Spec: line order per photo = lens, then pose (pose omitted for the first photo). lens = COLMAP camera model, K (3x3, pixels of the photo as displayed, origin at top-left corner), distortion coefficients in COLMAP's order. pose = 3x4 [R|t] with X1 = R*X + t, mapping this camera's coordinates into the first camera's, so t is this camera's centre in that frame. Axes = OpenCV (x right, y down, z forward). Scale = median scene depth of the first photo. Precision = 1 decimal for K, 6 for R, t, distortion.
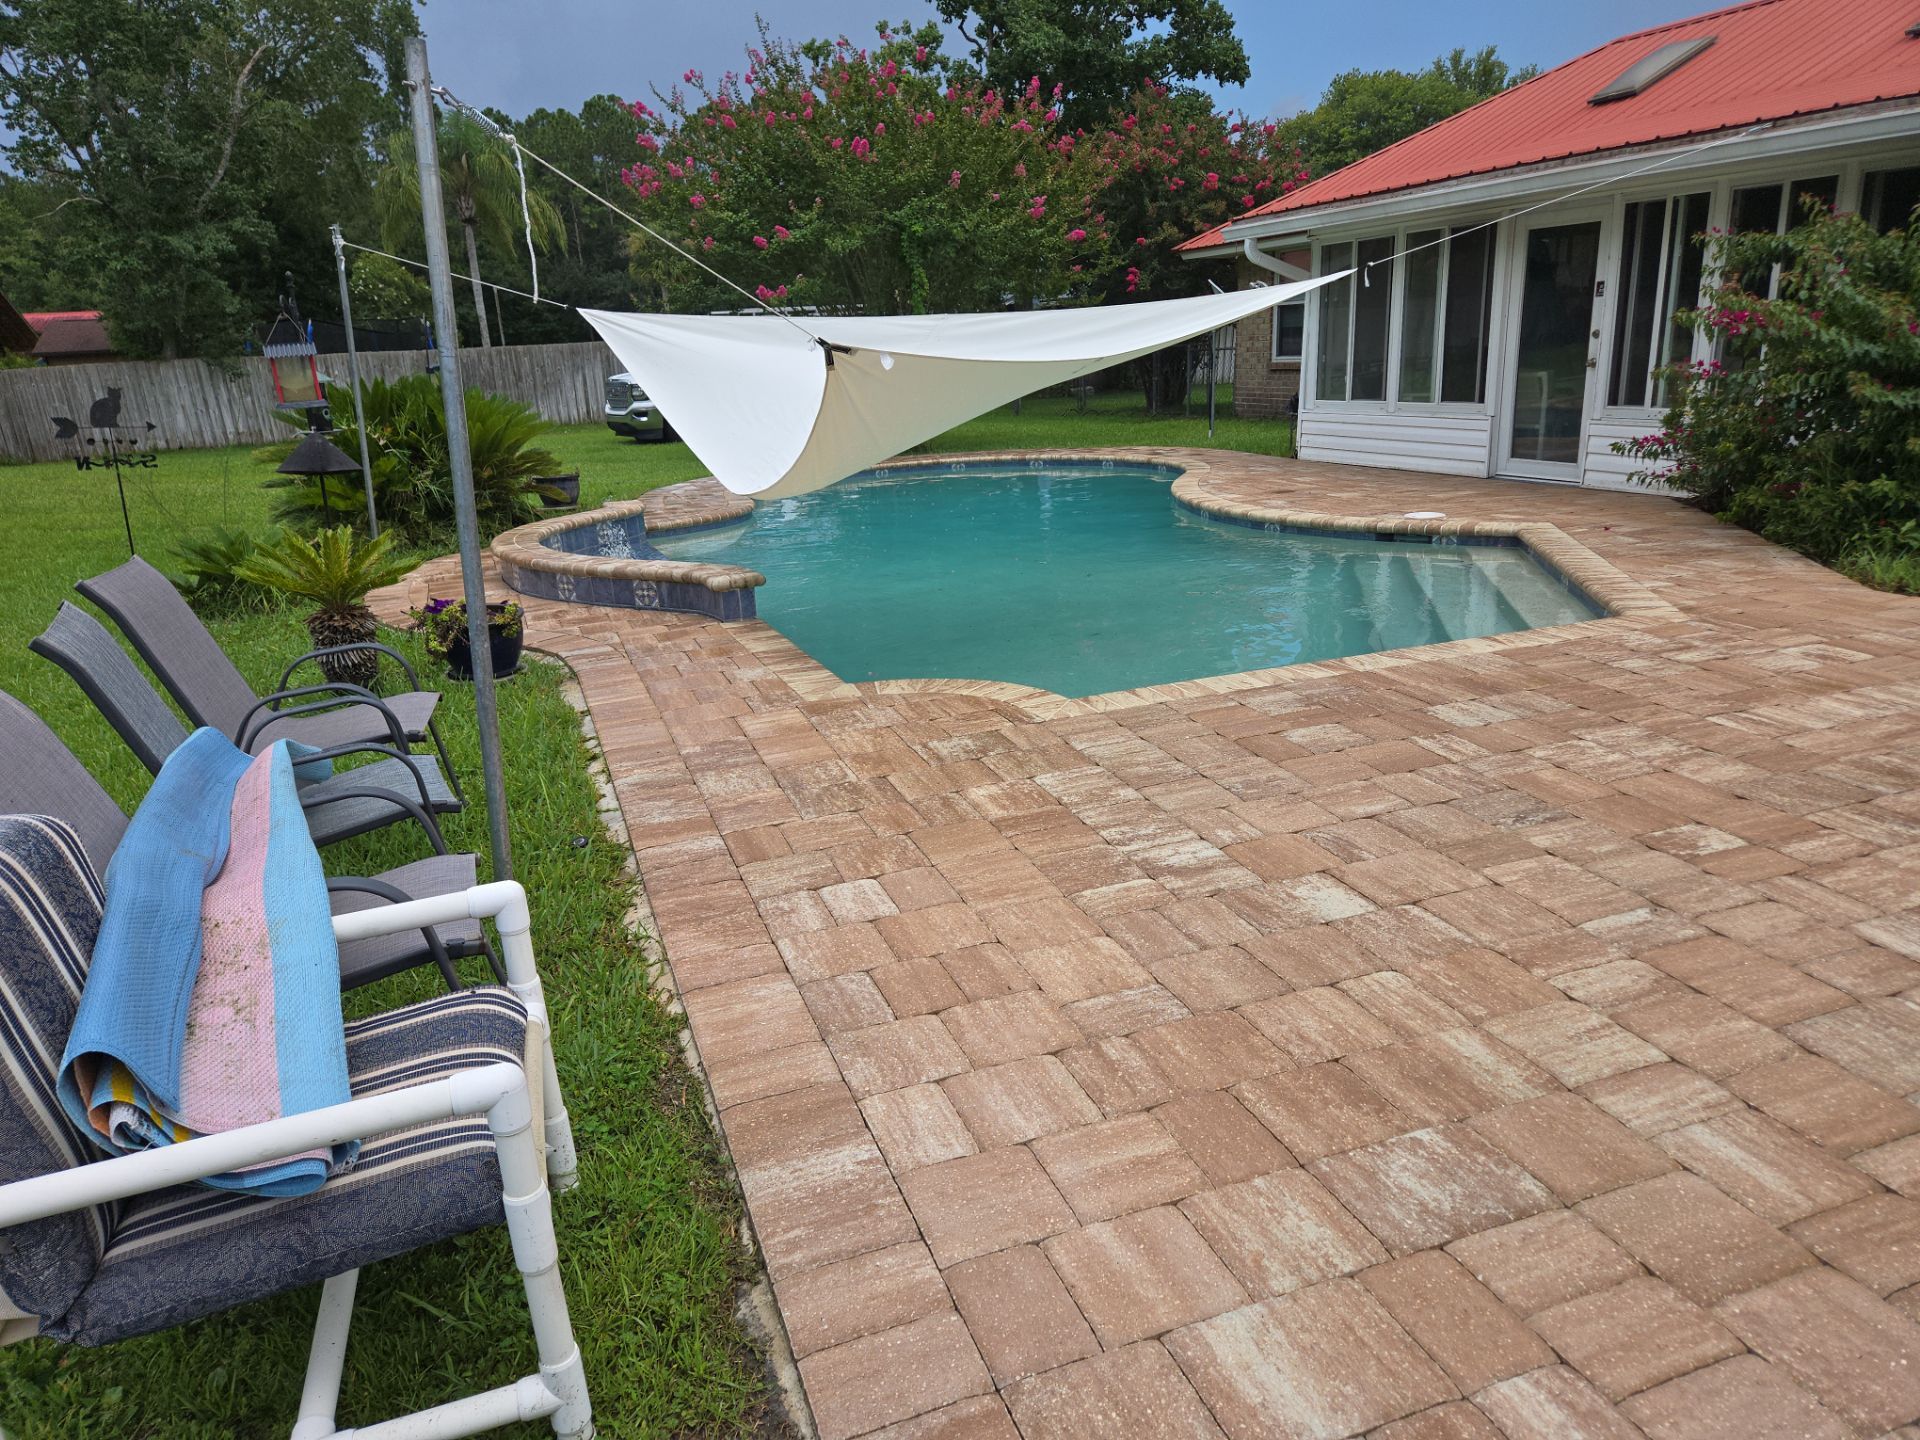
lens RADIAL K [[1316.8, 0, 946.3], [0, 1316.8, 732.7], [0, 0, 1]] dist [0.080093, -0.060595]
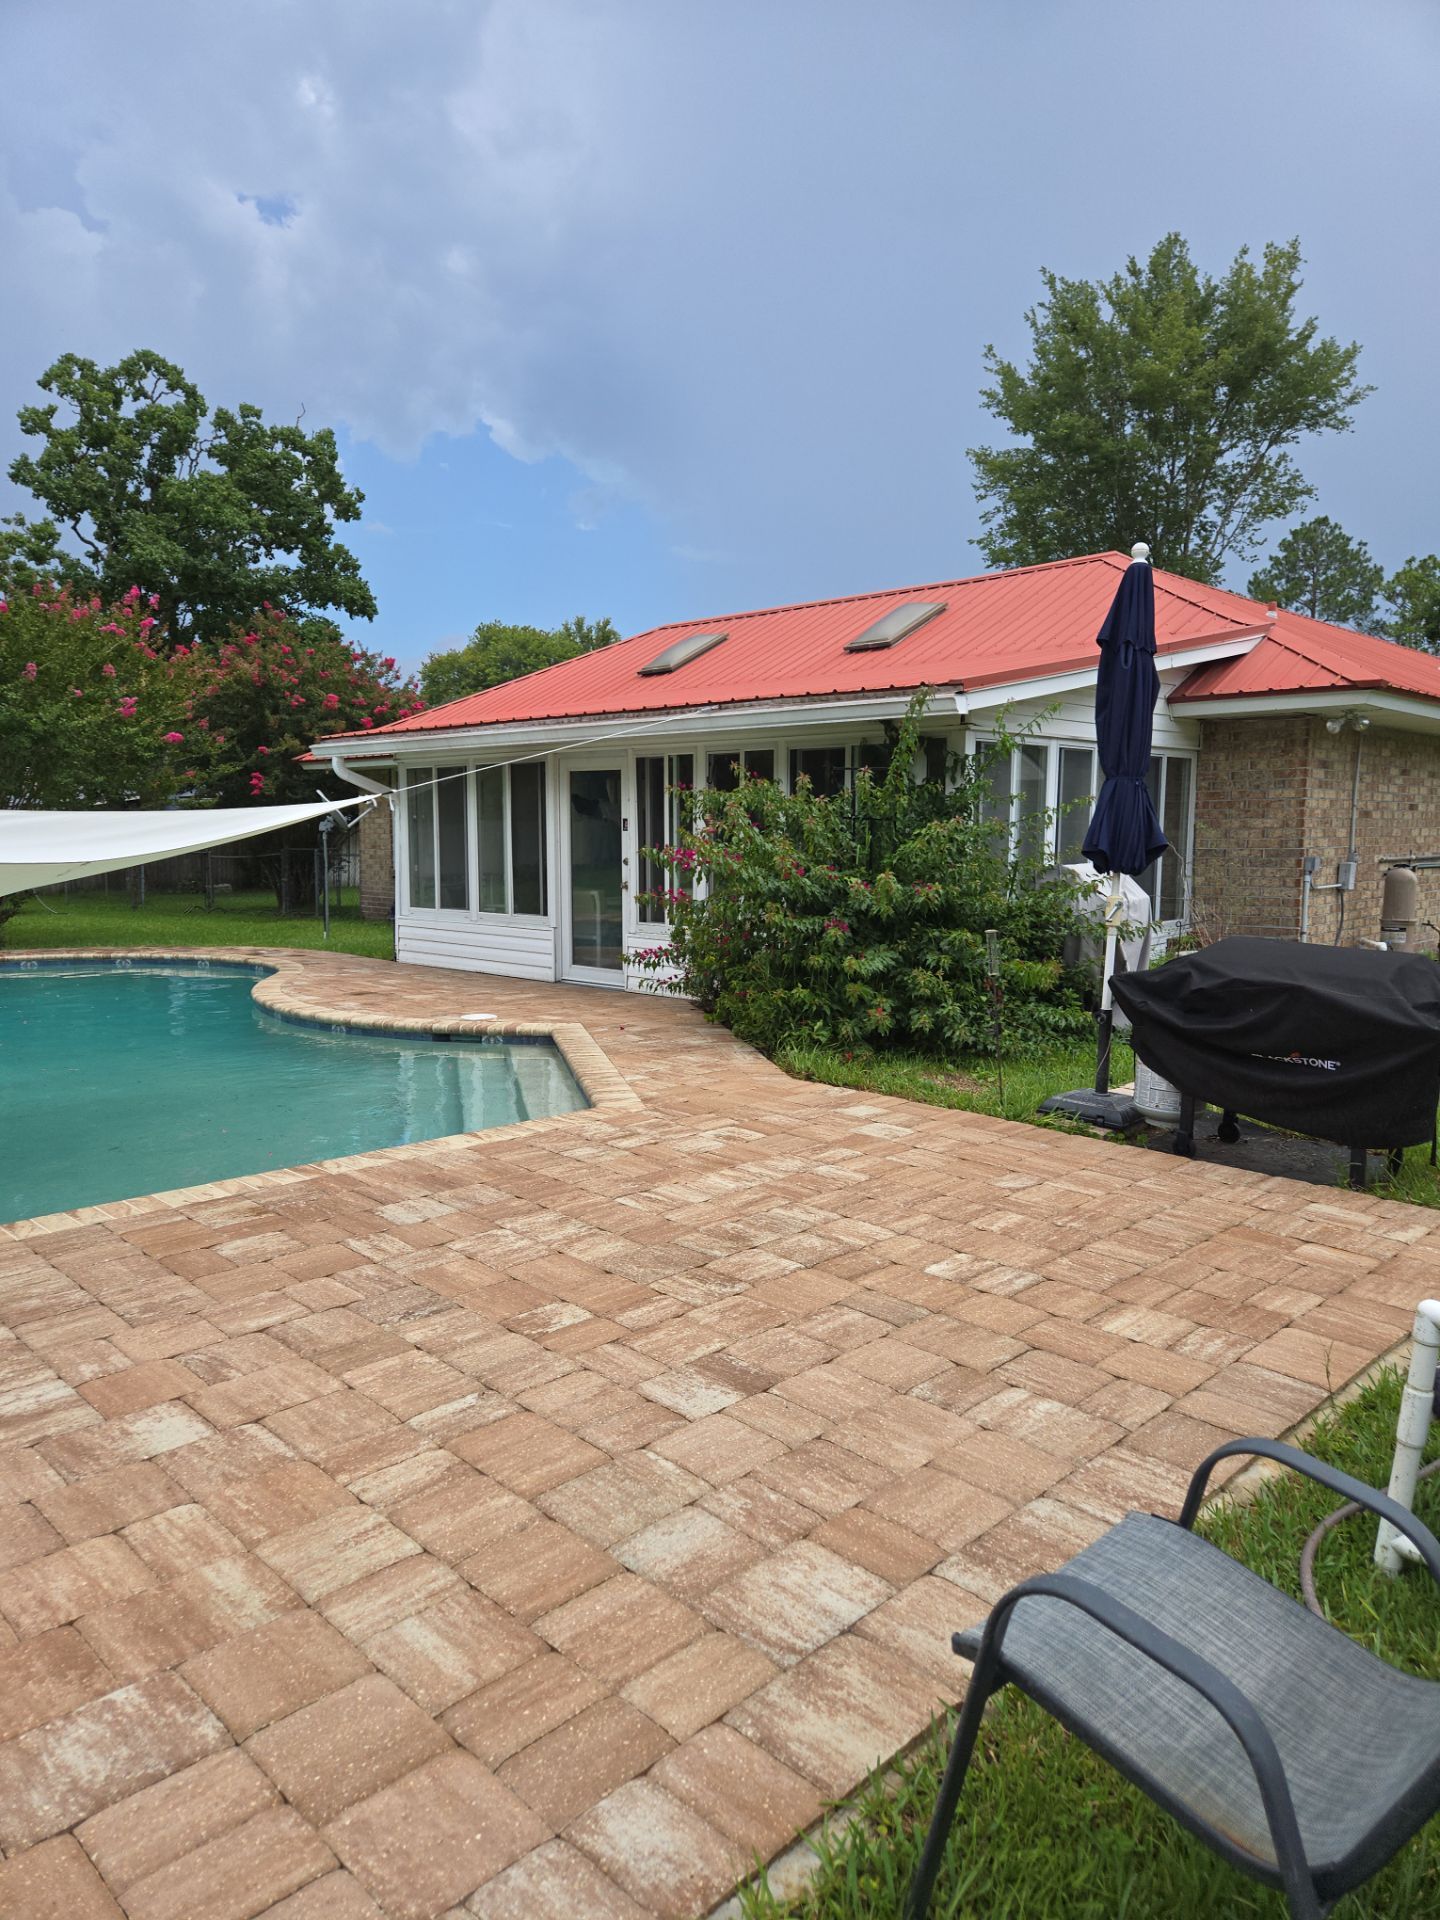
lens RADIAL K [[1316.8, 0, 731.0], [0, 1316.8, 955.5], [0, 0, 1]] dist [0.080093, -0.060595]
pose [[0.904576, 0.010153, 0.426190, 0.120138], [0.076830, 0.979465, -0.186403, 0.001832], [-0.419331, 0.201360, 0.885221, -0.039930]]
